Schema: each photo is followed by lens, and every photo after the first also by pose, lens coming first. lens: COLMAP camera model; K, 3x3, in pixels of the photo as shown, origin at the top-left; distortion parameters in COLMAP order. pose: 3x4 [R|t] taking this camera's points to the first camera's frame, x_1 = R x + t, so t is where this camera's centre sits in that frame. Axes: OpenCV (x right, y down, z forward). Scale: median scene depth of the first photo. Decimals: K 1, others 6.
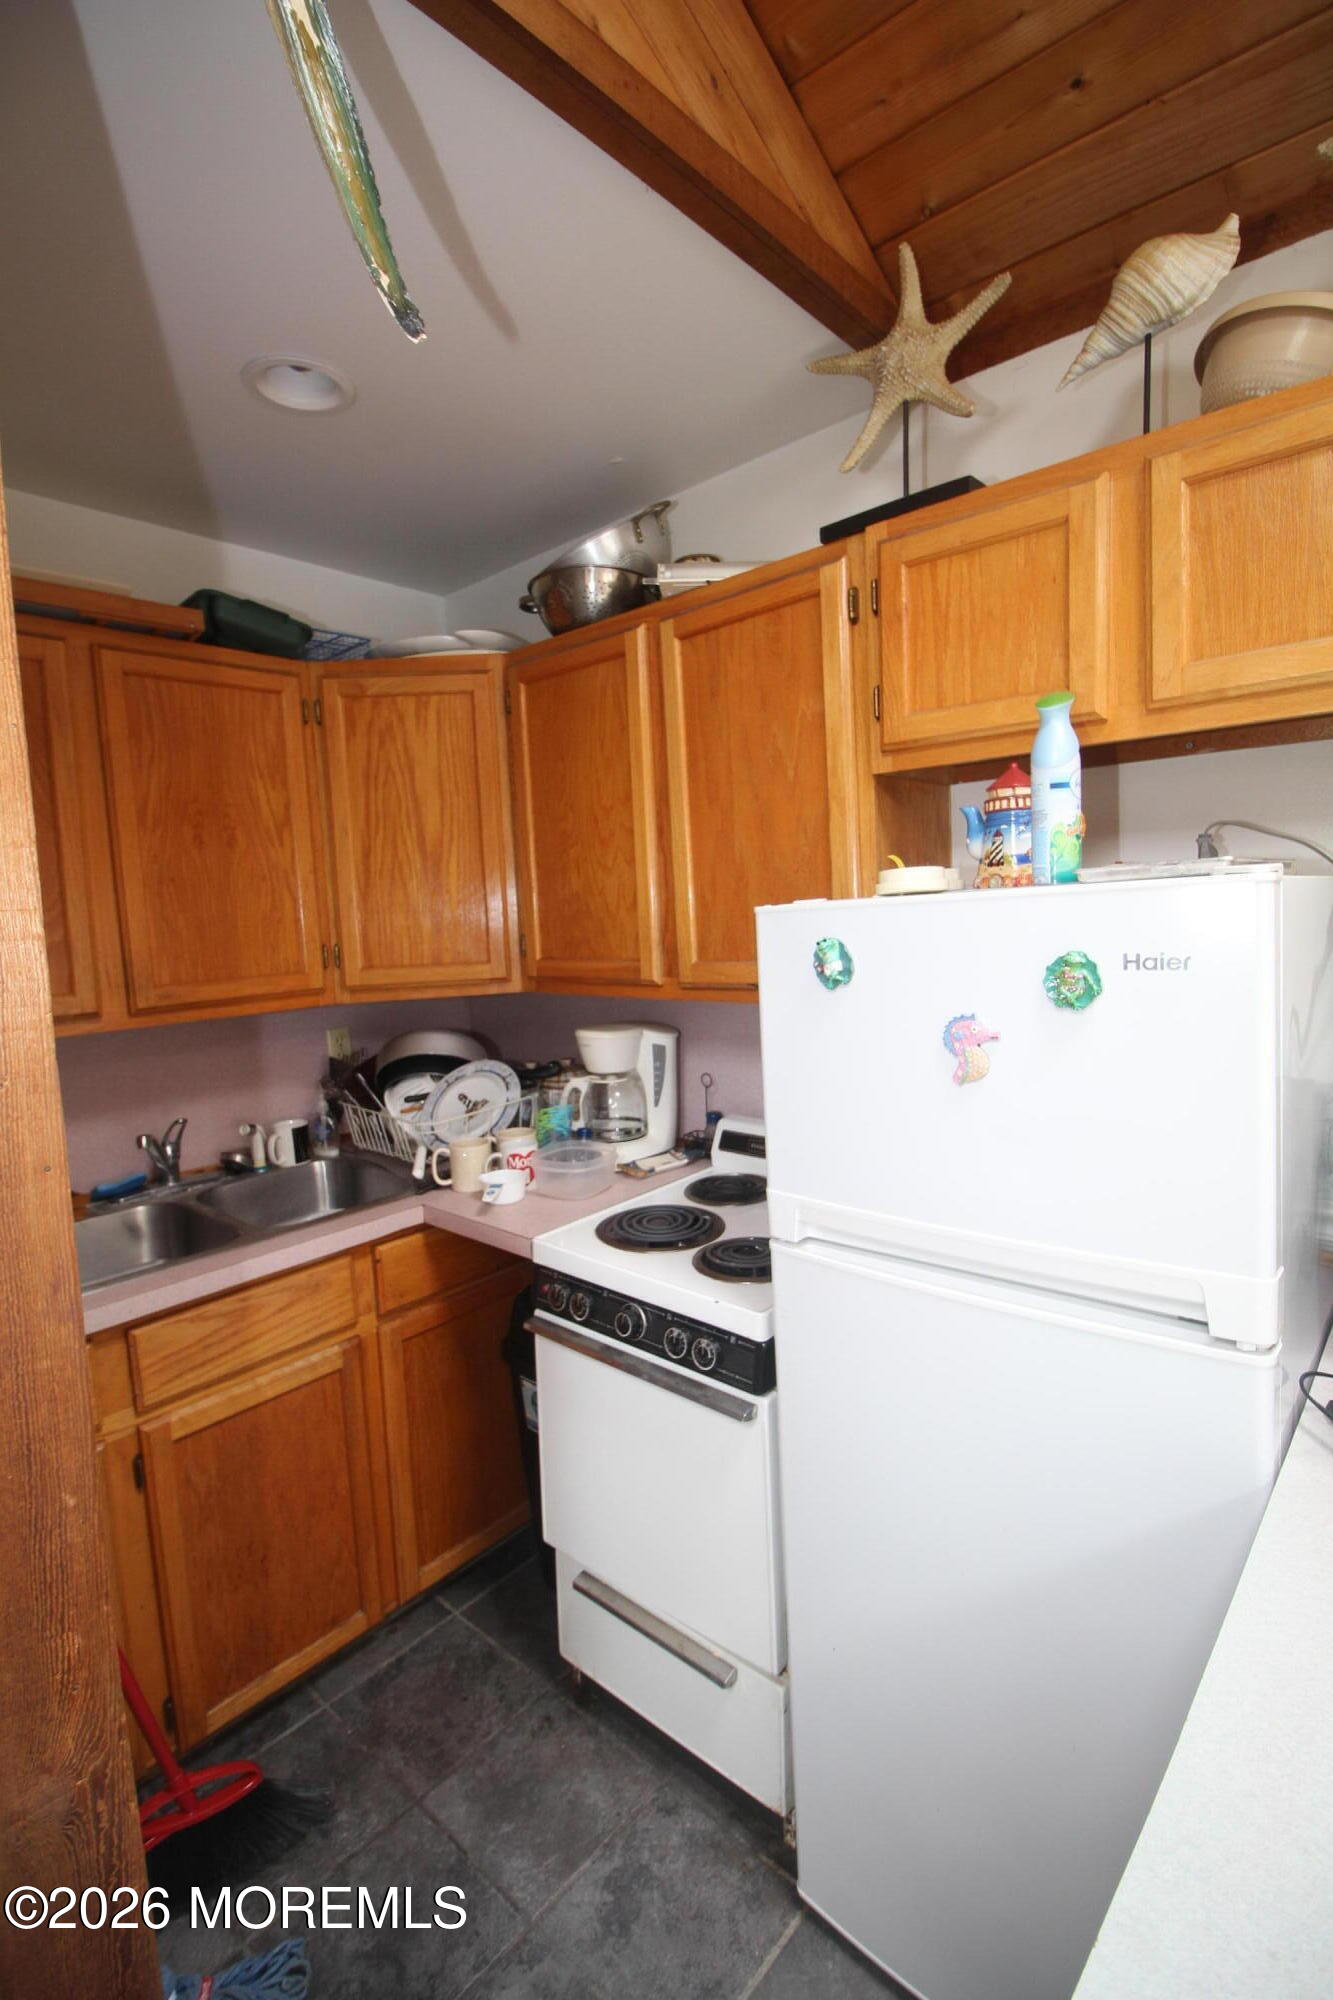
lens RADIAL K [[935.9, 0, 672.5], [0, 935.9, 995.6], [0, 0, 1]] dist [0.000538, -0.013875]
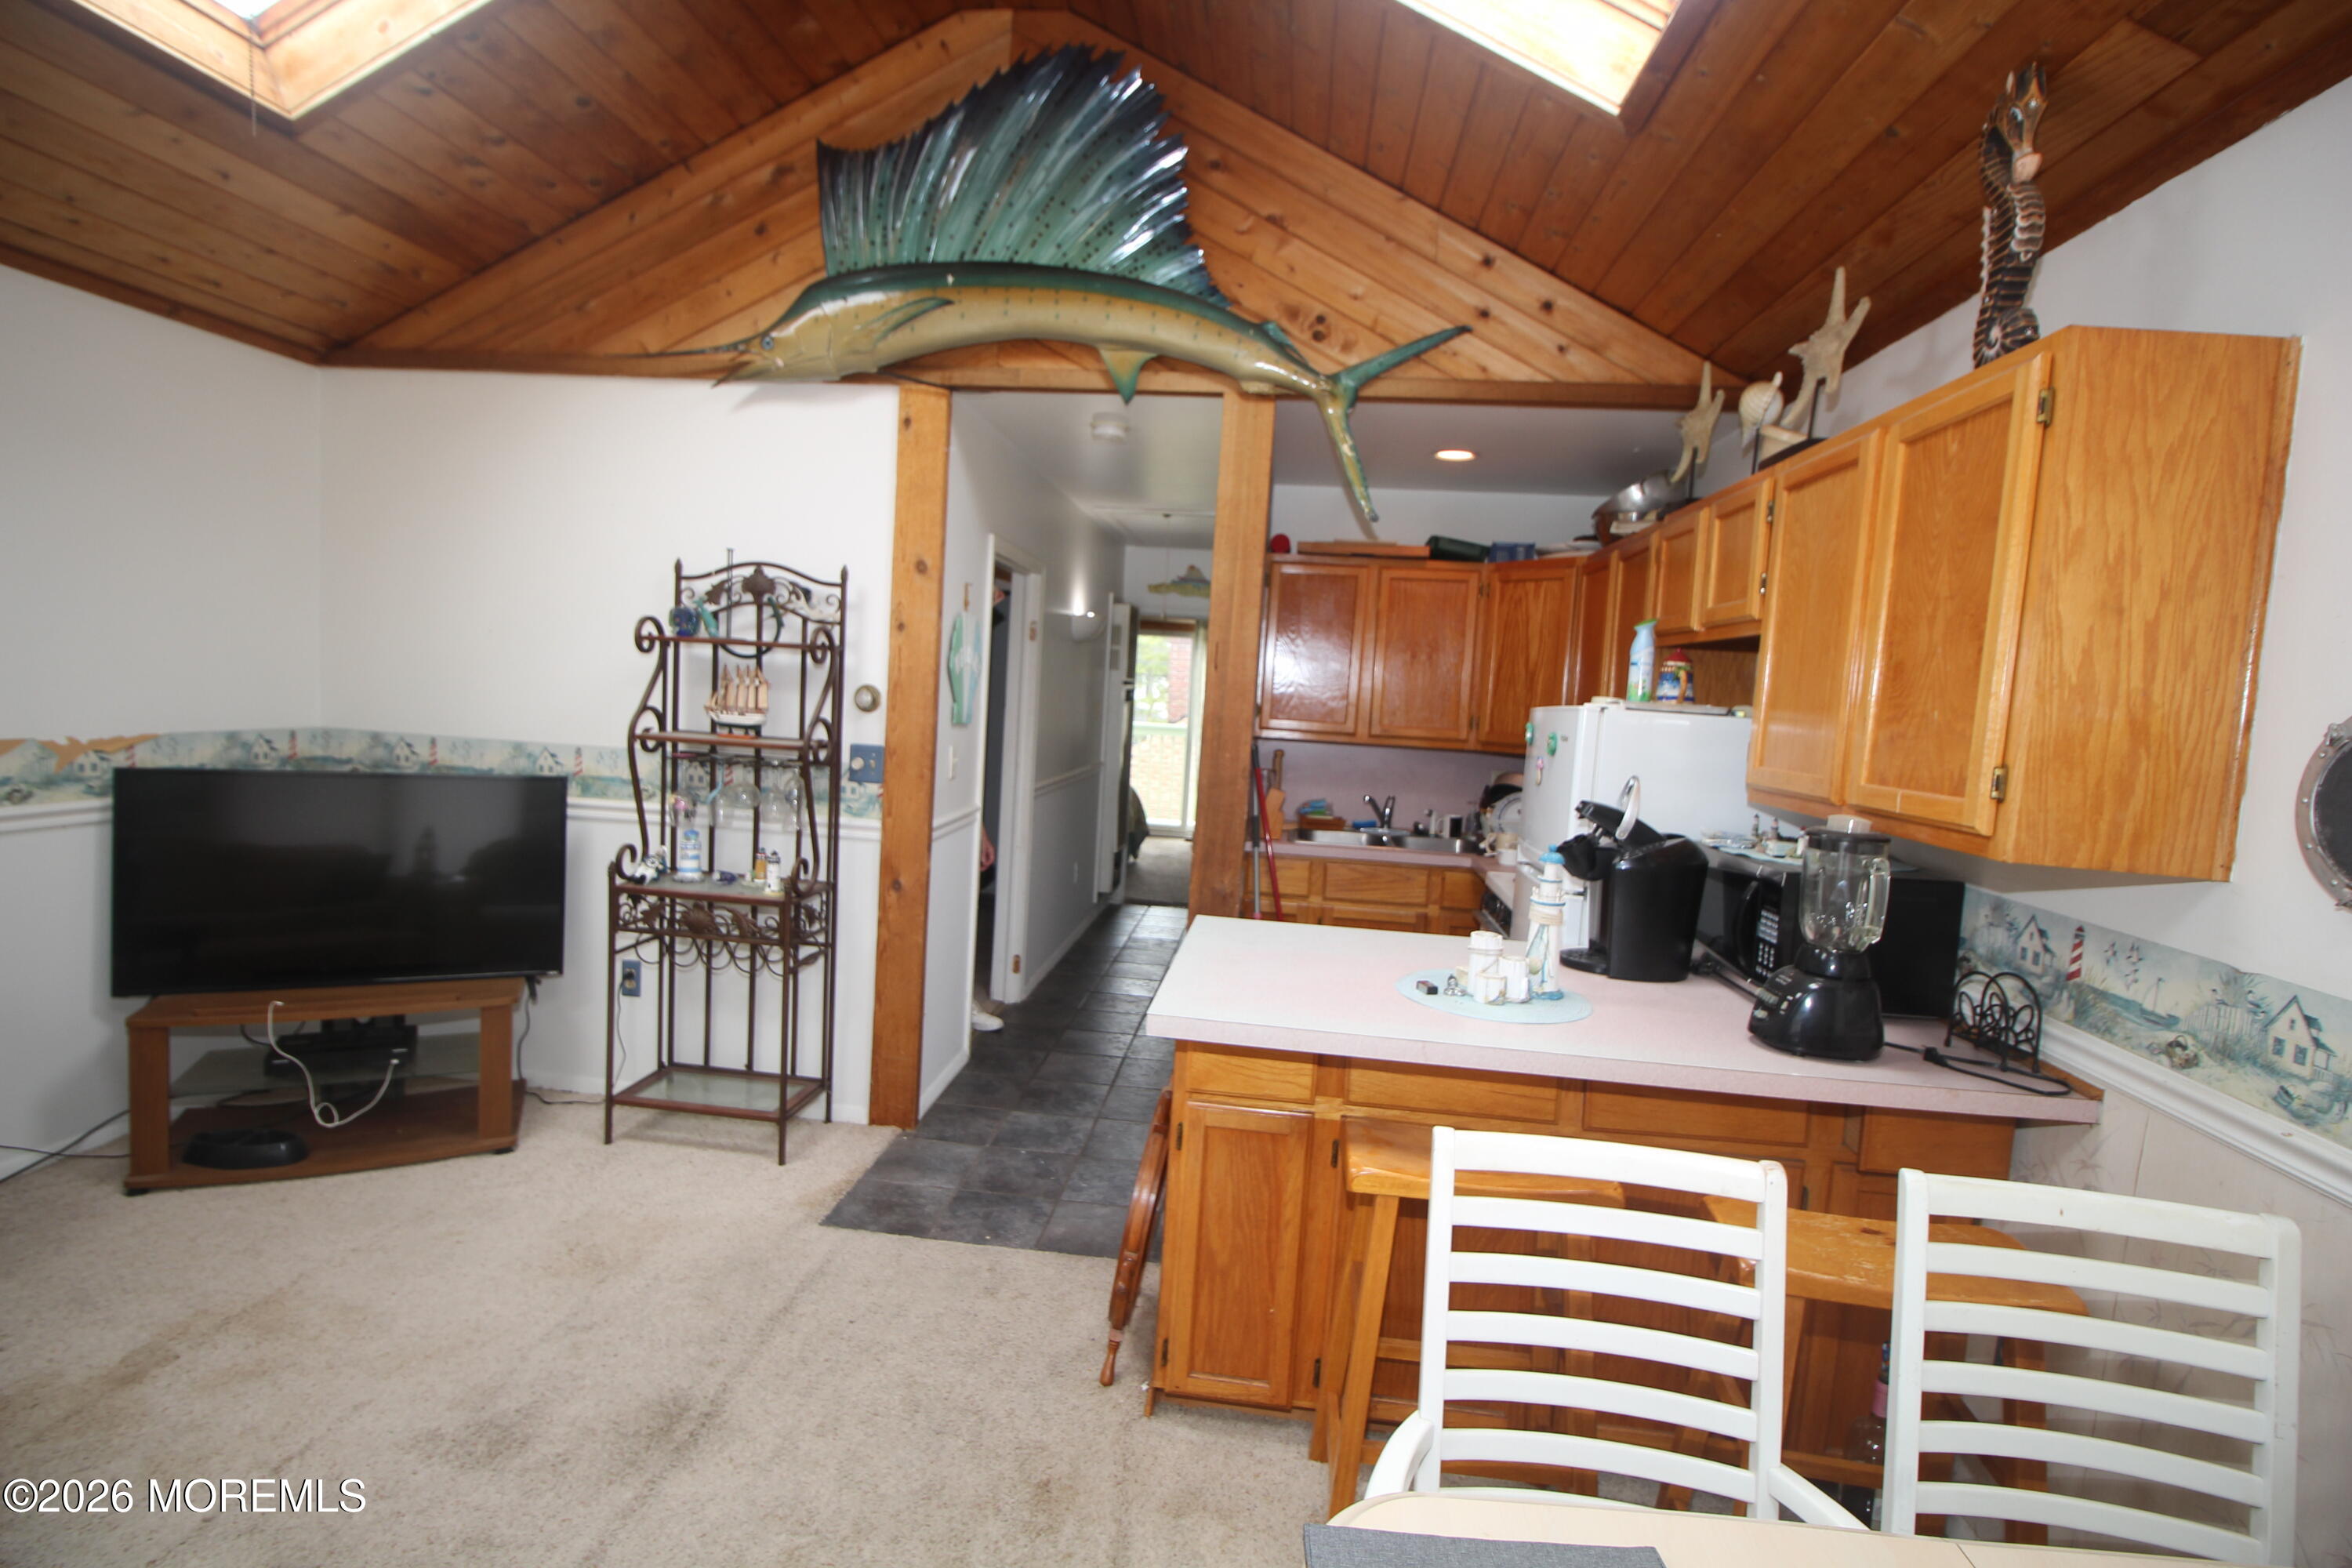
lens RADIAL K [[1100.7, 0, 1178.1], [0, 1100.7, 775.7], [0, 0, 1]] dist [0.000538, -0.013875]
pose [[0.578335, 0.142642, -0.803232, 1.151699], [-0.161186, 0.985165, 0.058895, 0.027817], [0.799717, 0.095409, 0.592747, -0.798176]]
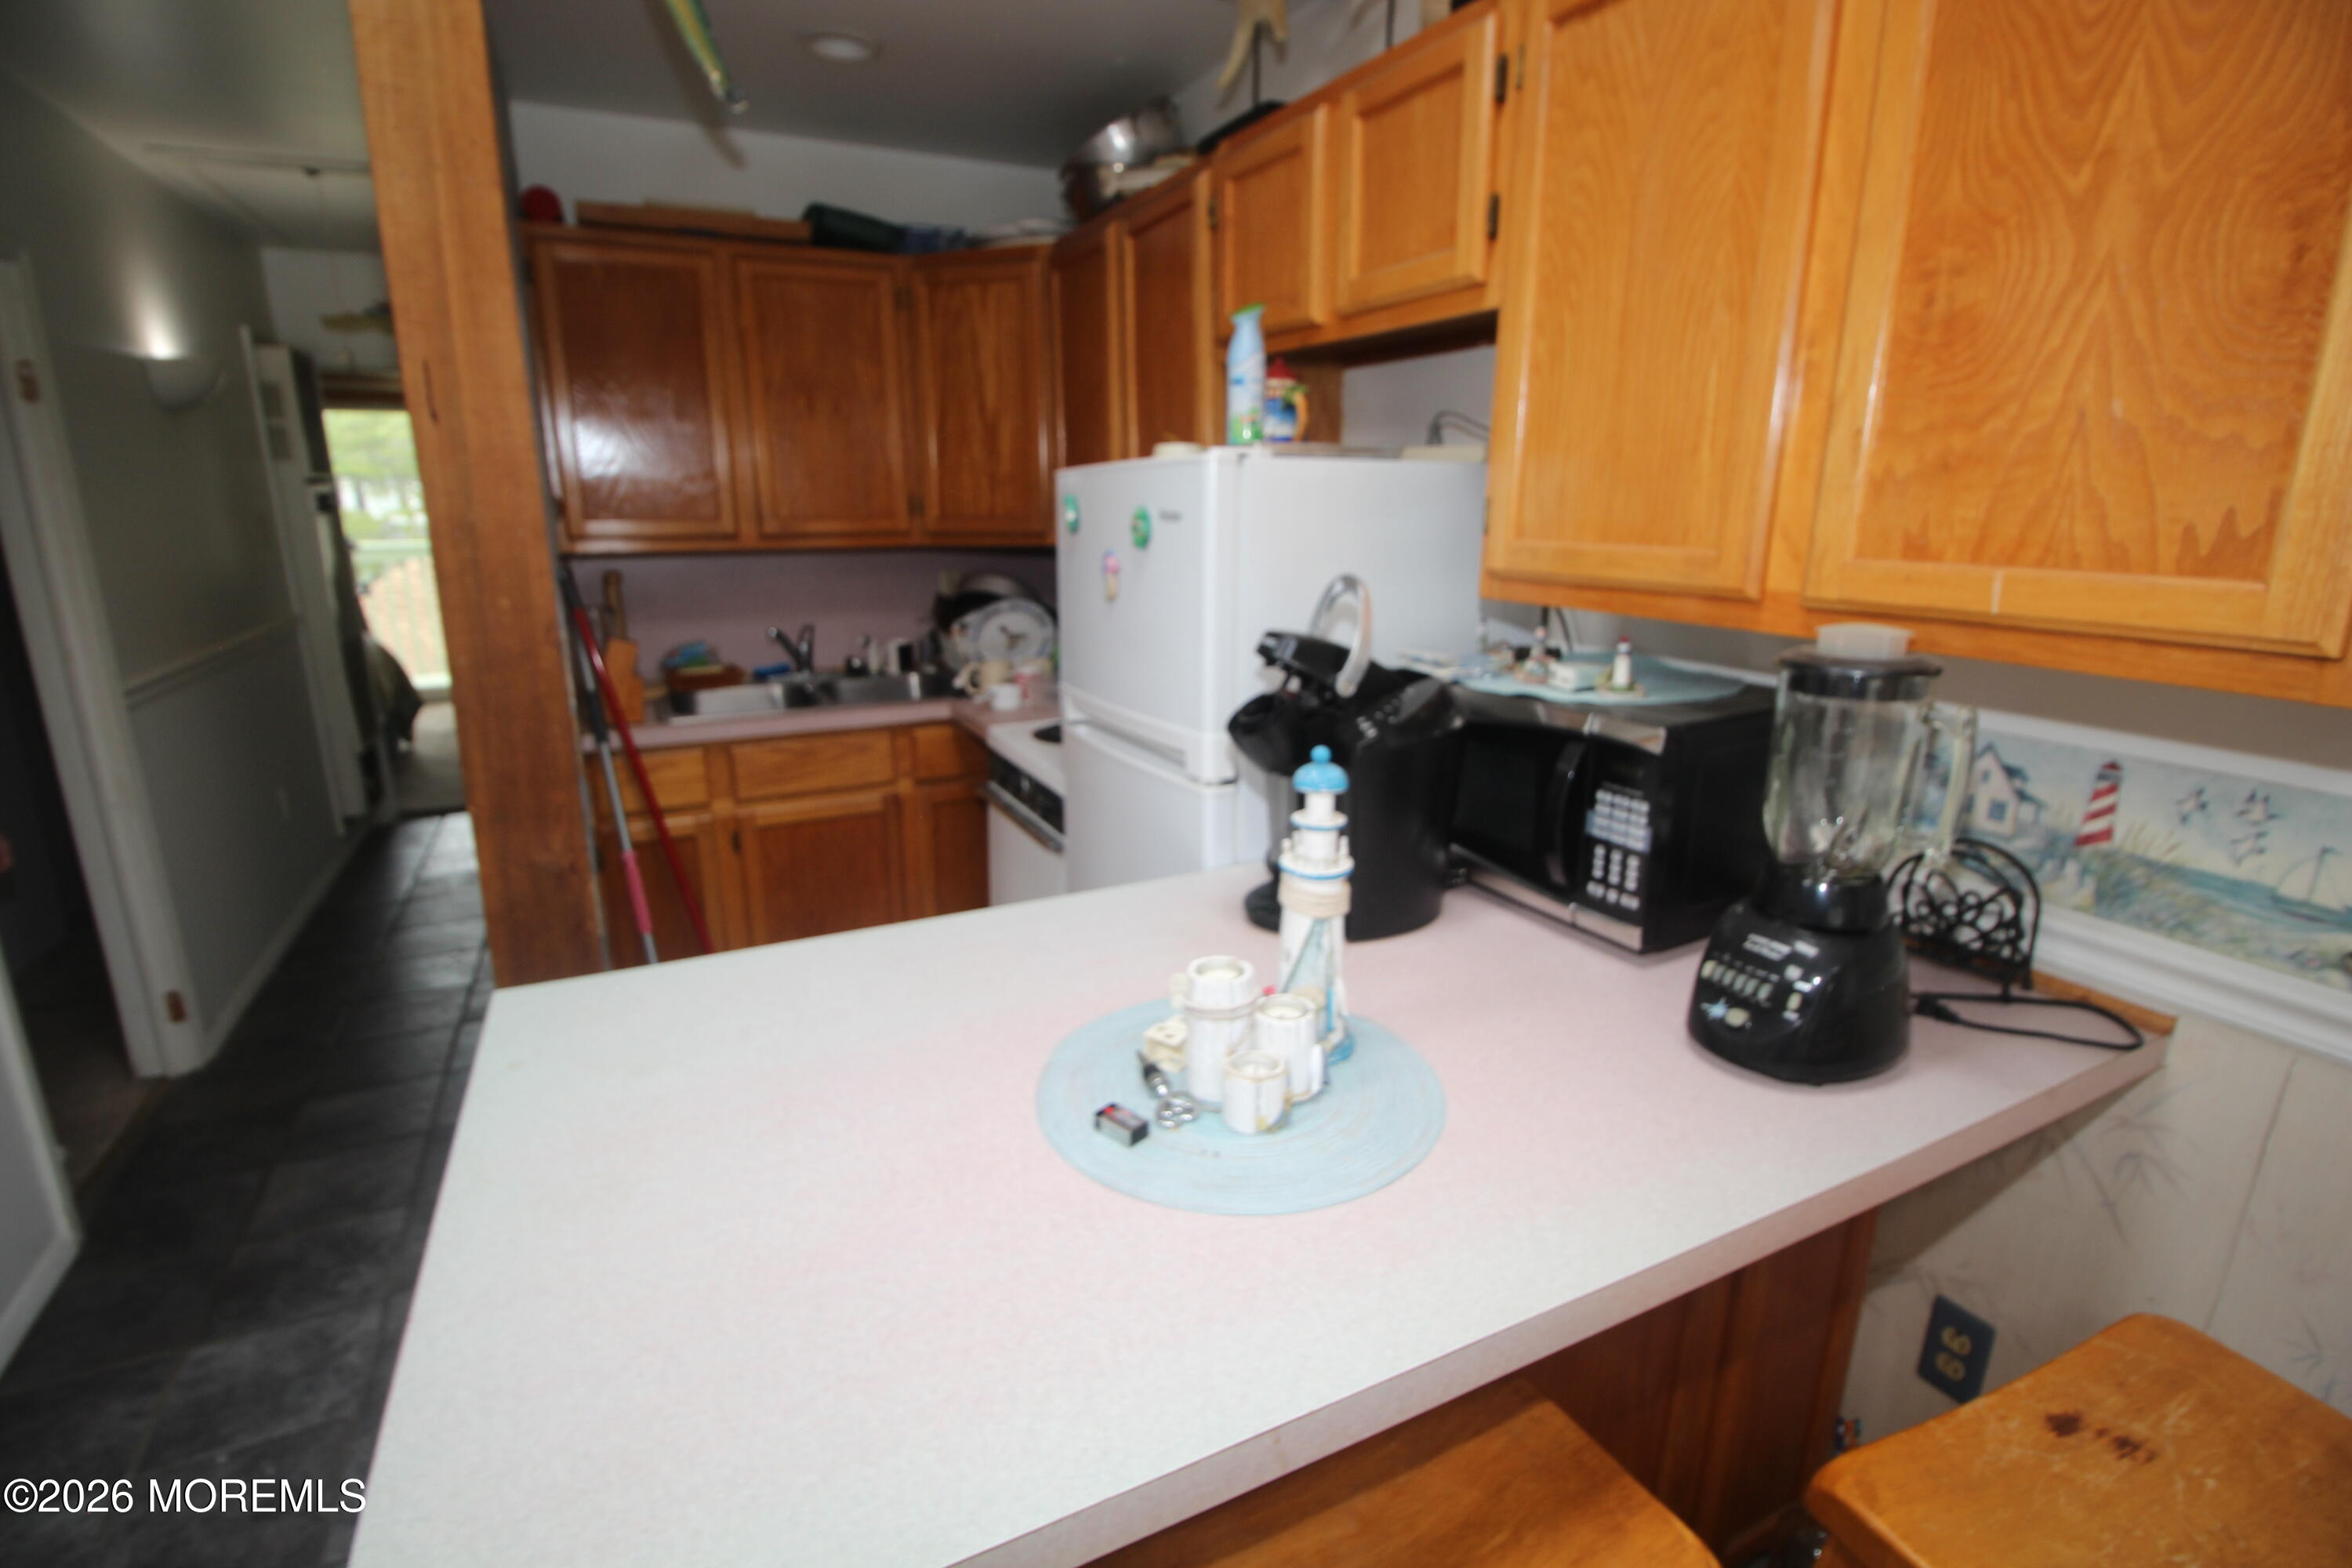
lens RADIAL K [[1100.7, 0, 1178.1], [0, 1100.7, 775.7], [0, 0, 1]] dist [0.000538, -0.013875]
pose [[0.928670, 0.133721, -0.345962, 0.573337], [-0.074695, 0.981065, 0.178694, 0.025645], [0.363307, -0.140106, 0.921075, -0.304739]]
